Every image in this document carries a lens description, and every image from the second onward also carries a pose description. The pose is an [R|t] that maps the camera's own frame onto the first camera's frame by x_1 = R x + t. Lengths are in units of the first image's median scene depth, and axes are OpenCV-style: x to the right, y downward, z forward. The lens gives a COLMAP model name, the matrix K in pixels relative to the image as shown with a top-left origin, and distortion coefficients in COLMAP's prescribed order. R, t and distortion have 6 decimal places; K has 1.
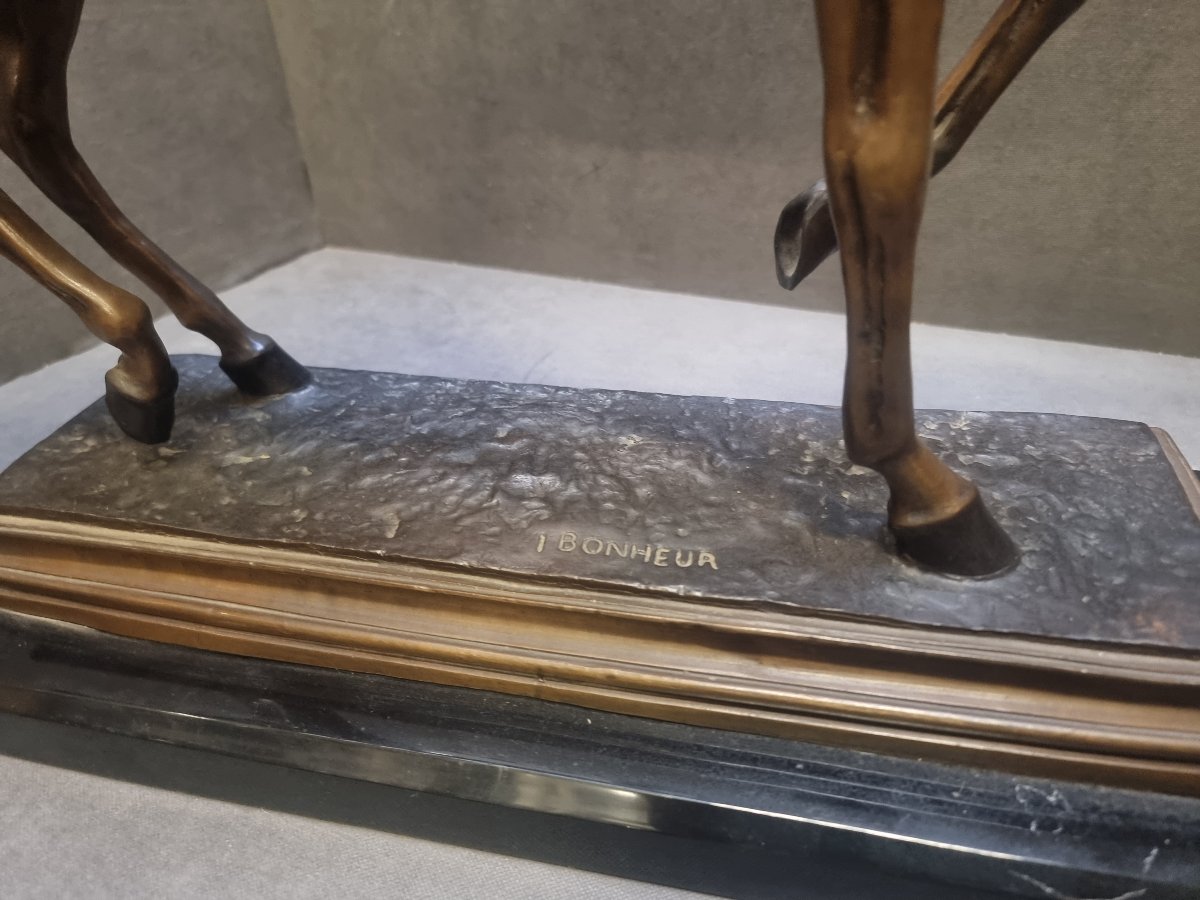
lens RADIAL K [[847.9, 0, 600.0], [0, 847.9, 450.0], [0, 0, 1]] dist [0.020244, -0.002032]
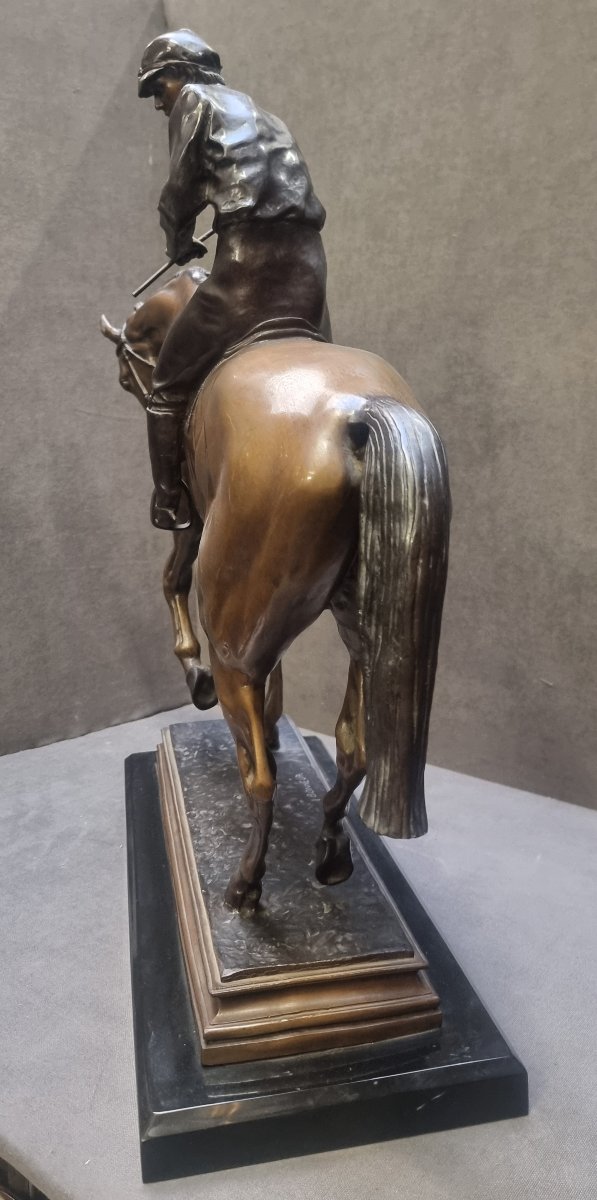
lens RADIAL K [[1005.1, 0, 300.8], [0, 1005.1, 568.3], [0, 0, 1]] dist [0.074772, -0.073004]
pose [[0.955709, 0.077190, -0.284009, 0.759483], [-0.179010, 0.918430, -0.352763, 0.318743], [0.233612, 0.387980, 0.891570, -1.440869]]
